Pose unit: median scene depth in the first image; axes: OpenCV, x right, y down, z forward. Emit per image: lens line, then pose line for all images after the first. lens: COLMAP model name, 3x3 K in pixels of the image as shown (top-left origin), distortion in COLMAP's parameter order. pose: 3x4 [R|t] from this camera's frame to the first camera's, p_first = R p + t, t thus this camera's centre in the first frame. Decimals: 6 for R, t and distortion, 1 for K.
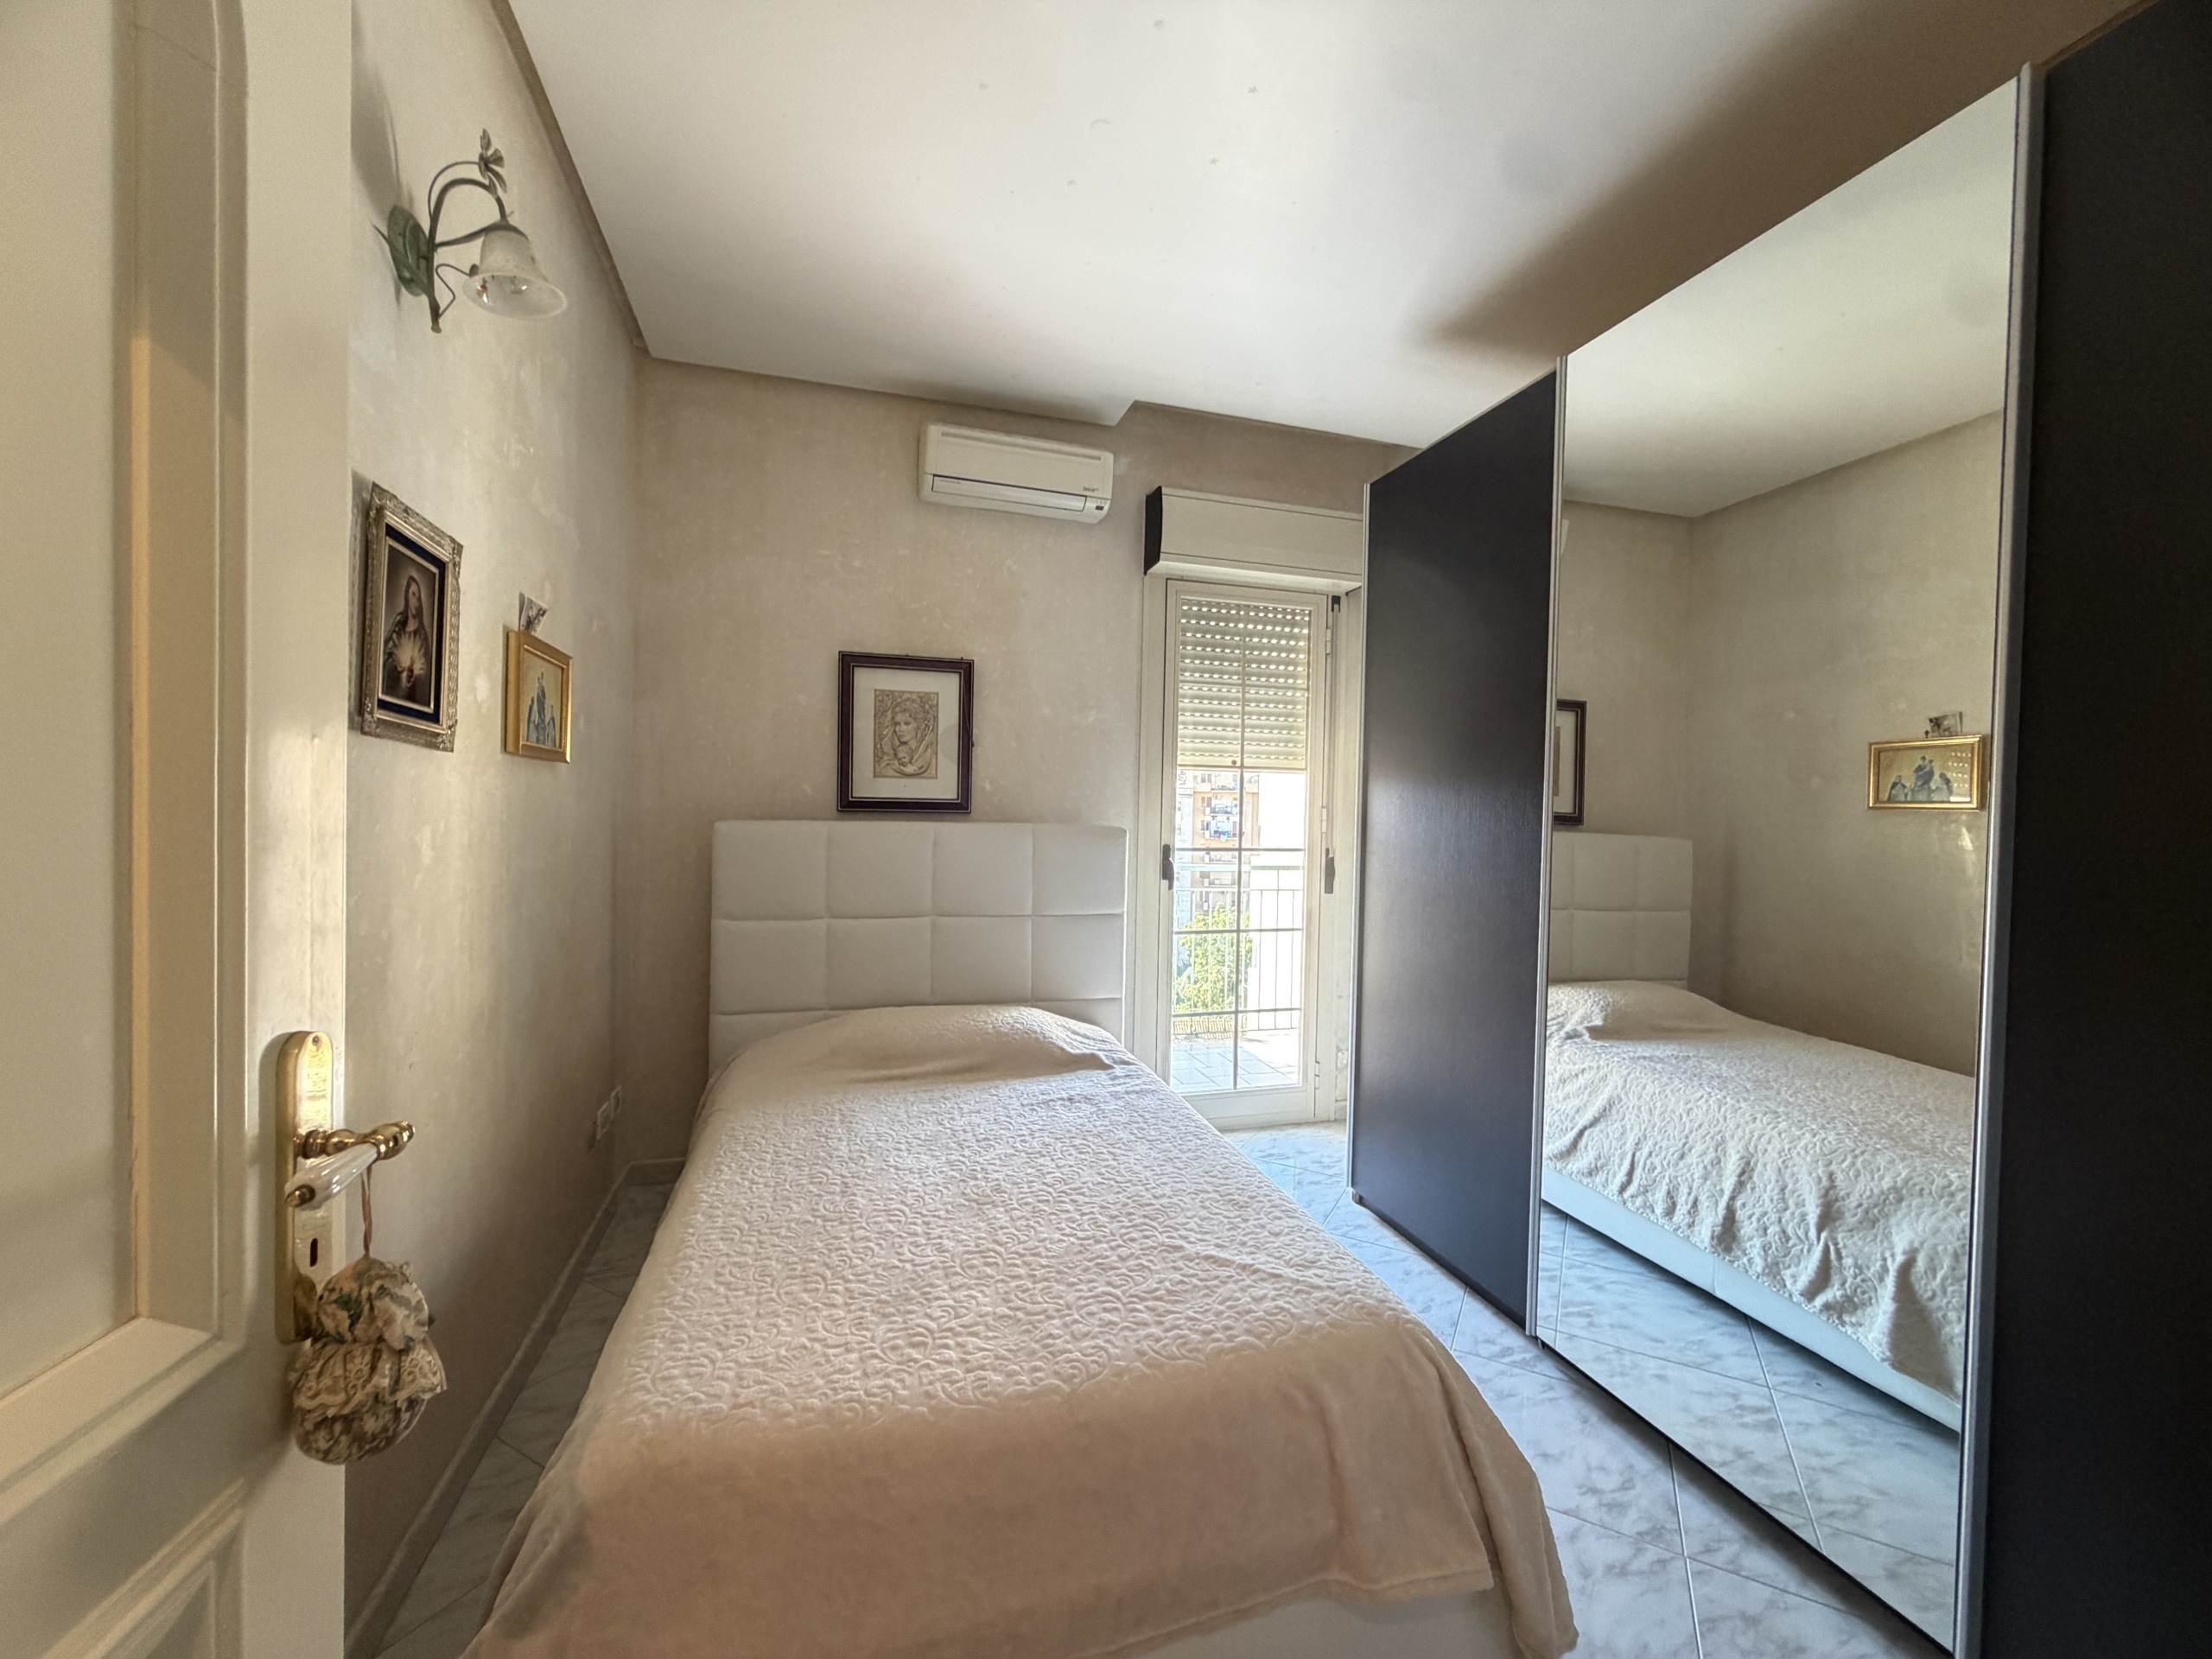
lens RADIAL K [[882.4, 0, 1107.1], [0, 882.4, 827.6], [0, 0, 1]] dist [0.000372, 0.000288]
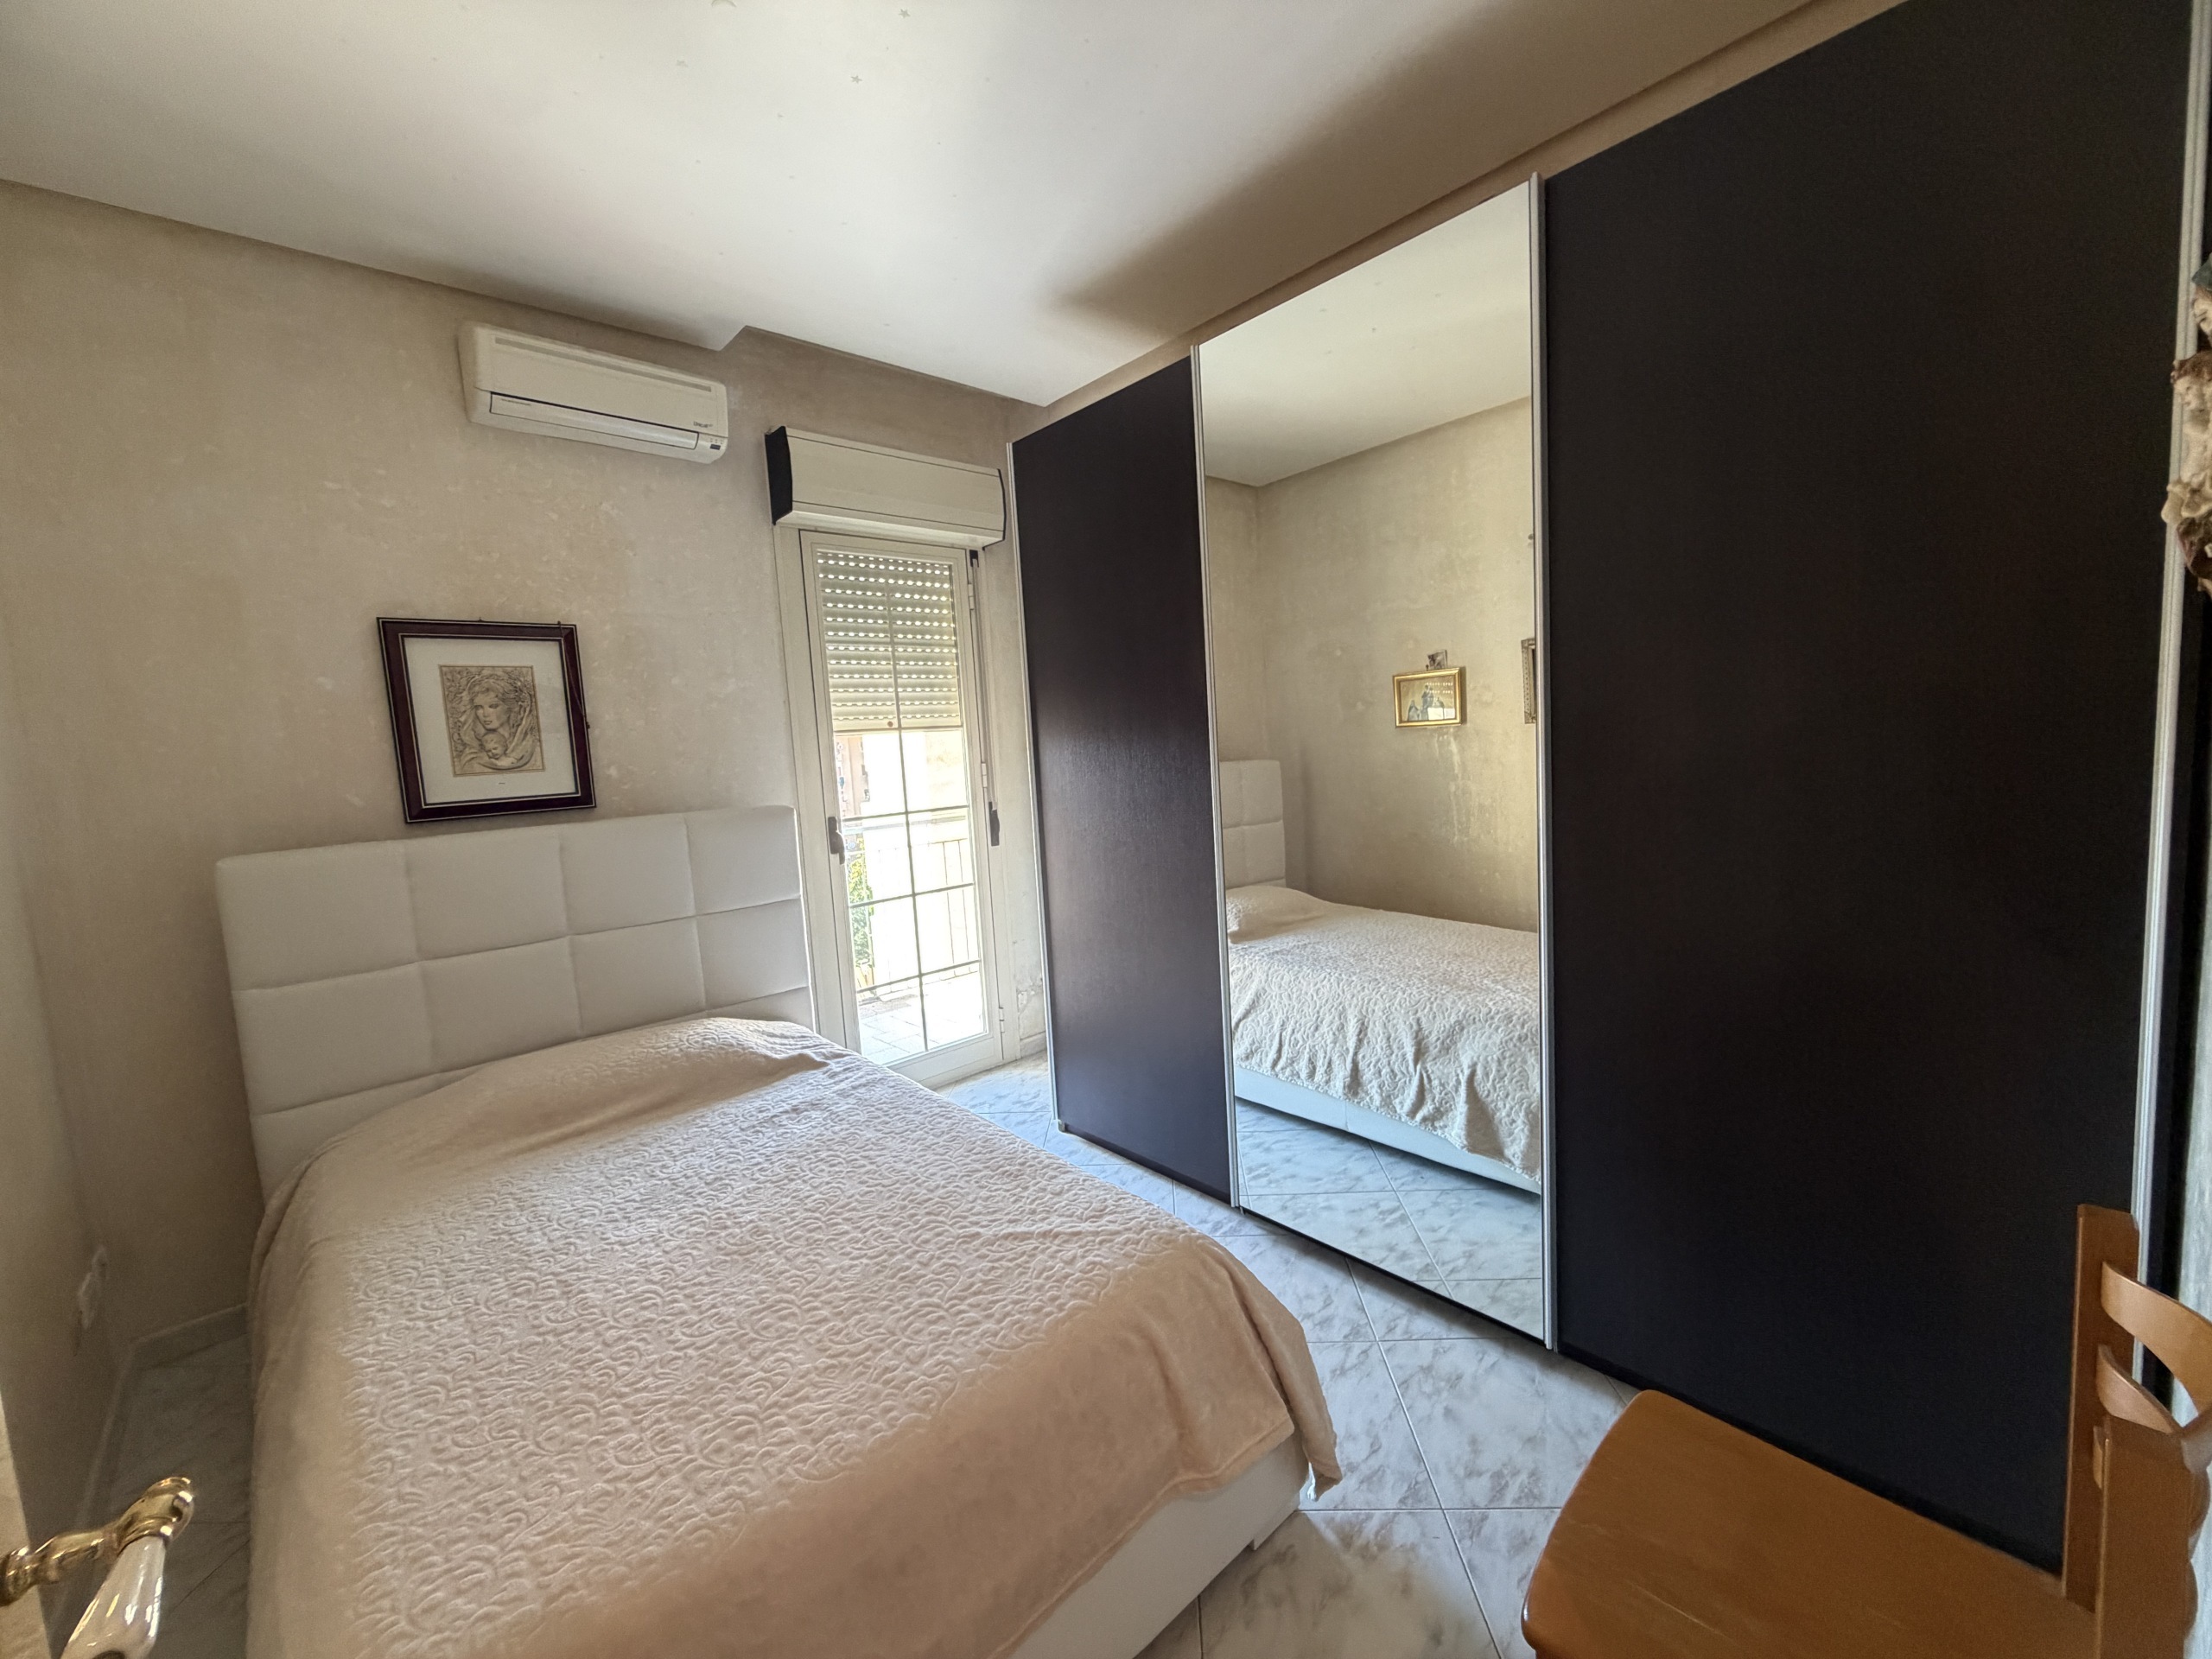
lens RADIAL K [[882.4, 0, 1103.4], [0, 882.4, 827.2], [0, 0, 1]] dist [0.000372, 0.000288]
pose [[0.899320, -0.116411, 0.421511, -0.098278], [0.086971, 0.992274, 0.088483, -0.039234], [-0.428555, -0.042915, 0.902496, 0.029442]]
